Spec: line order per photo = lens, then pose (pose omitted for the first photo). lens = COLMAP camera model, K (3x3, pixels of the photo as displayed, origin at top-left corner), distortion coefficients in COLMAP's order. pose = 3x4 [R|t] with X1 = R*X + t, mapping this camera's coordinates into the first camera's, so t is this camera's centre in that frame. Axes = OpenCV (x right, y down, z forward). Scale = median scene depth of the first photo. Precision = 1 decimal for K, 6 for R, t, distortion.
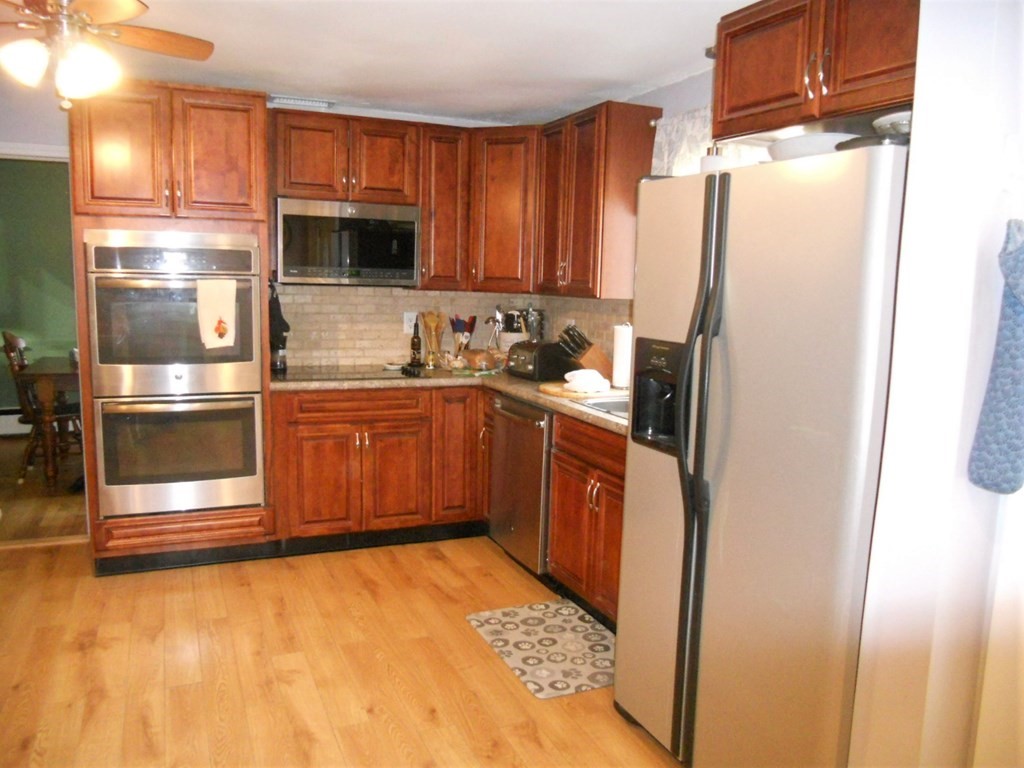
lens RADIAL K [[776.6, 0, 514.6], [0, 776.6, 402.7], [0, 0, 1]] dist [-0.081210, 0.004444]
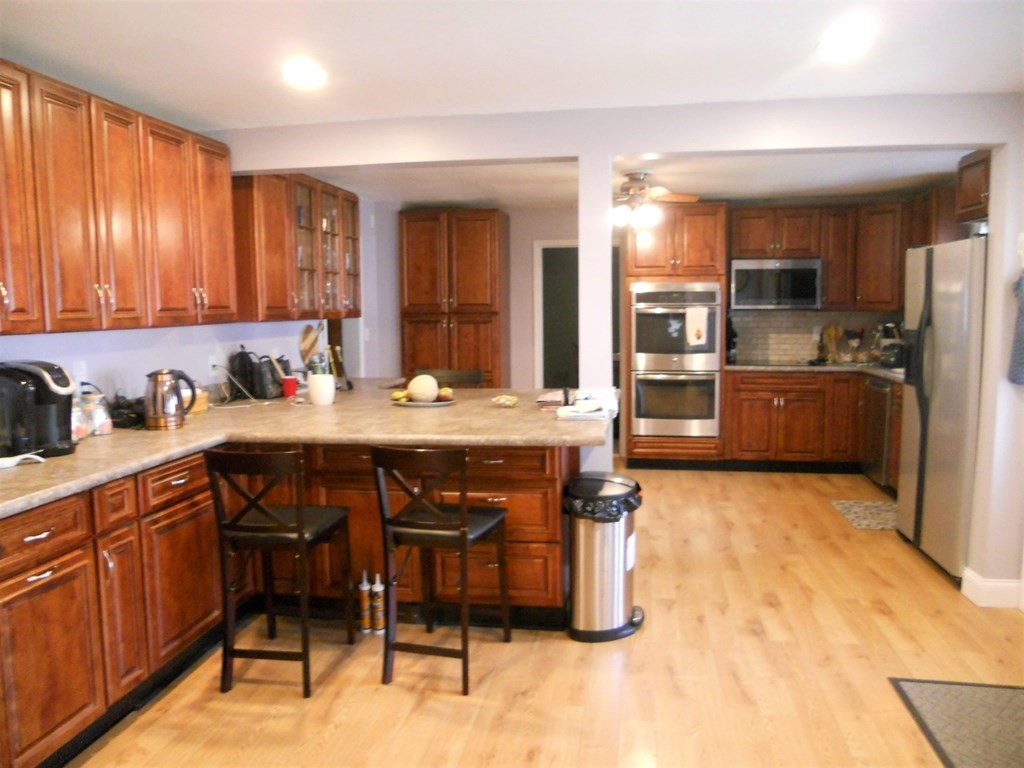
lens RADIAL K [[776.6, 0, 514.6], [0, 776.6, 402.7], [0, 0, 1]] dist [-0.081210, 0.004444]
pose [[0.832500, 0.025403, -0.553443, 0.241467], [-0.048404, 0.998463, -0.026982, 0.120232], [0.551907, 0.049251, 0.832450, -0.673454]]
